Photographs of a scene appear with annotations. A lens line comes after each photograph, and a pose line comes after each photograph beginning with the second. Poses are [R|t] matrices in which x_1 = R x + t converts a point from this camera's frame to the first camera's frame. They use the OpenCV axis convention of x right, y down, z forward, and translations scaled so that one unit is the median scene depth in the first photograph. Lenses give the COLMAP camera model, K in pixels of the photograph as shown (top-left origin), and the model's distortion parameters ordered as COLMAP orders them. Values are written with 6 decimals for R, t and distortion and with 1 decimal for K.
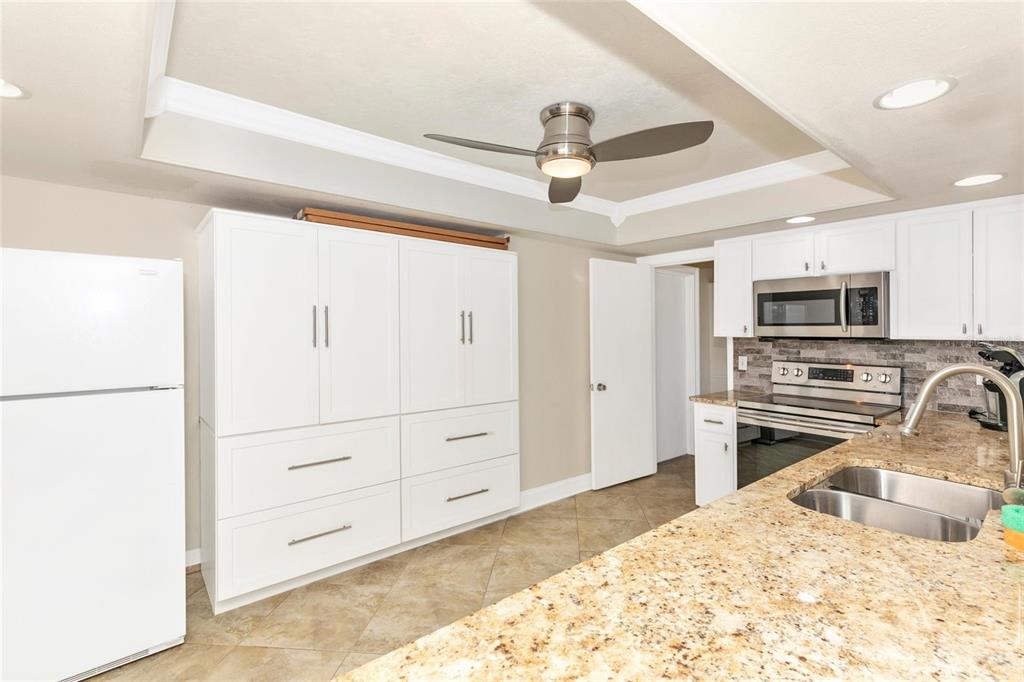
lens RADIAL K [[455.4, 0, 519.4], [0, 455.4, 328.4], [0, 0, 1]] dist [0.000735, 0.000111]
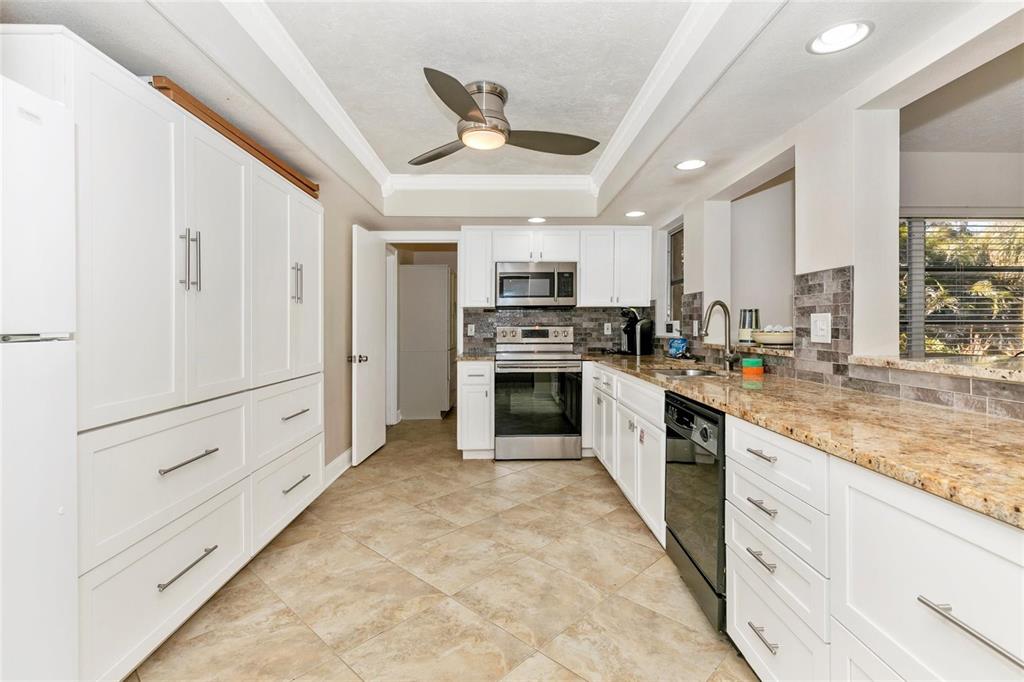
lens RADIAL K [[485.2, 0, 516.8], [0, 485.2, 326.1], [0, 0, 1]] dist [-0.001468, -0.001415]
pose [[0.615110, -0.008862, 0.788392, -0.554437], [0.004141, 0.999959, 0.008009, 0.067940], [-0.788431, -0.001662, 0.615121, 0.129974]]
